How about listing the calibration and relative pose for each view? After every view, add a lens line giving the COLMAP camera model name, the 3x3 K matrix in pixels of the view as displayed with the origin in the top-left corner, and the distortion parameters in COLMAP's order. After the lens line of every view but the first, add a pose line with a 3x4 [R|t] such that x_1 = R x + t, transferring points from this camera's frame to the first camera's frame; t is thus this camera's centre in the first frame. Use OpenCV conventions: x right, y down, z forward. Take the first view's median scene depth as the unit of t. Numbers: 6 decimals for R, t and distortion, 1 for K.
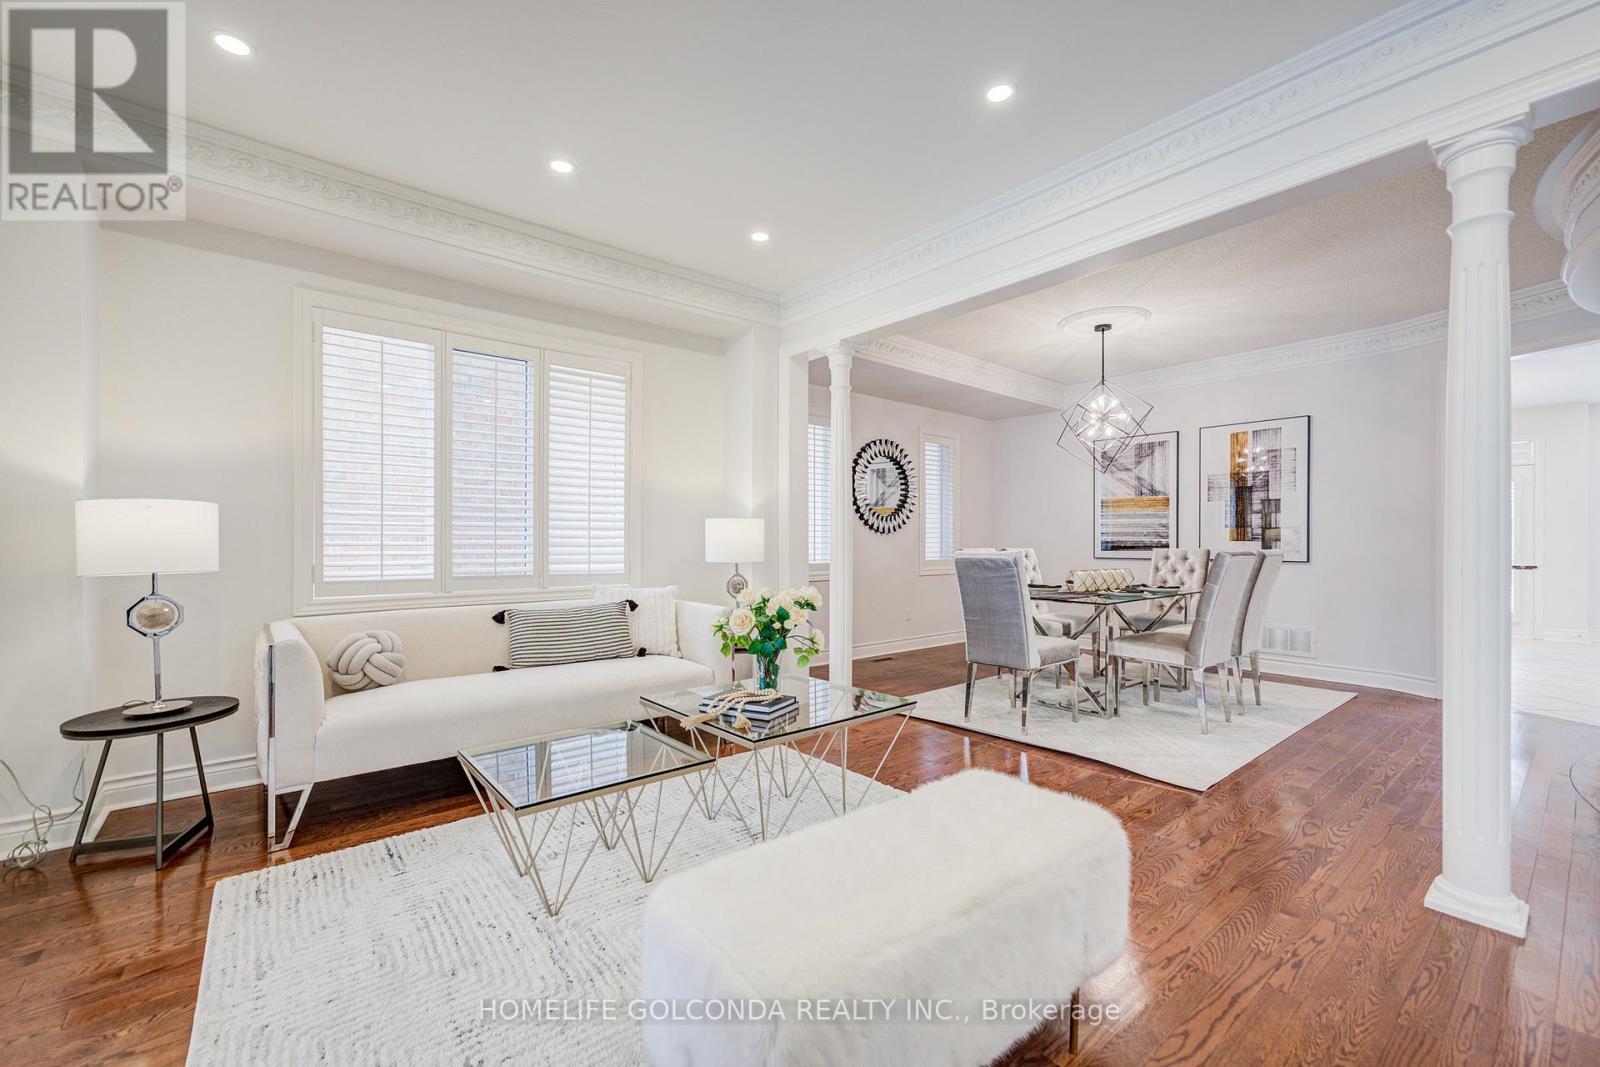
lens RADIAL K [[653.4, 0, 794.6], [0, 653.4, 537.2], [0, 0, 1]] dist [0.001439, 0.001029]
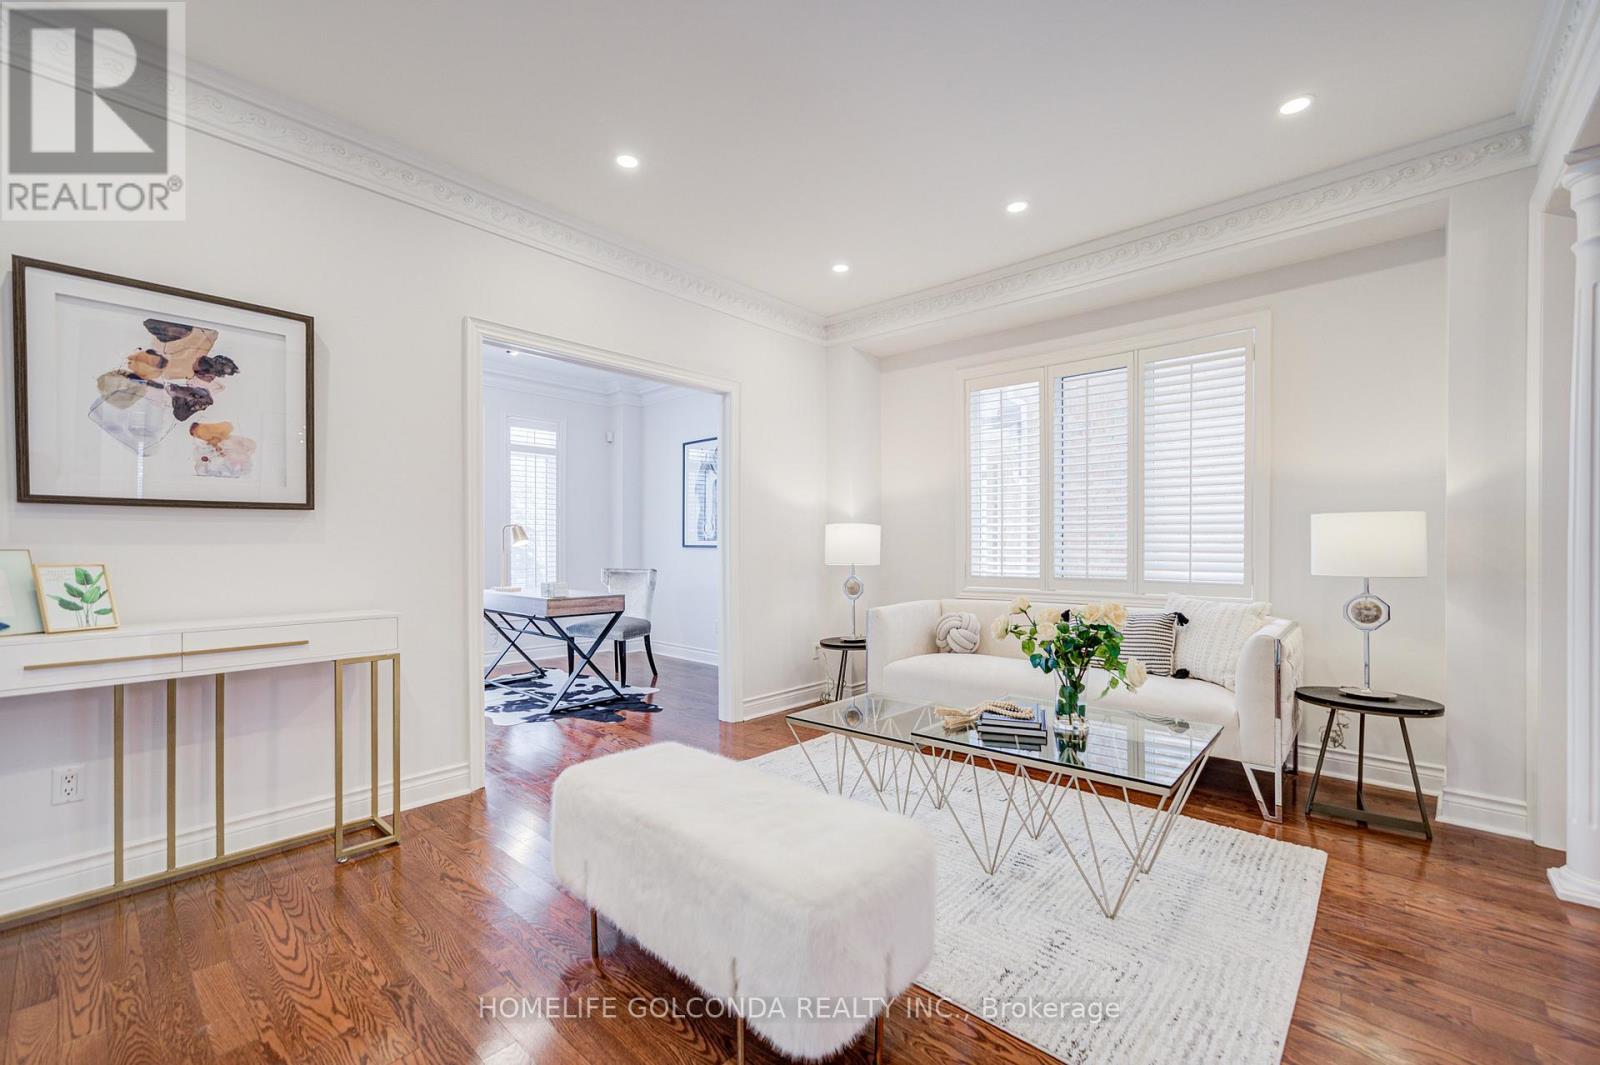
lens RADIAL K [[653.4, 0, 804.2], [0, 653.4, 548.1], [0, 0, 1]] dist [0.001439, 0.001029]
pose [[0.182883, 0.000056, -0.983135, 0.494122], [0.005015, 0.999987, 0.000990, 0.005650], [0.983122, -0.005112, 0.182880, 0.330456]]
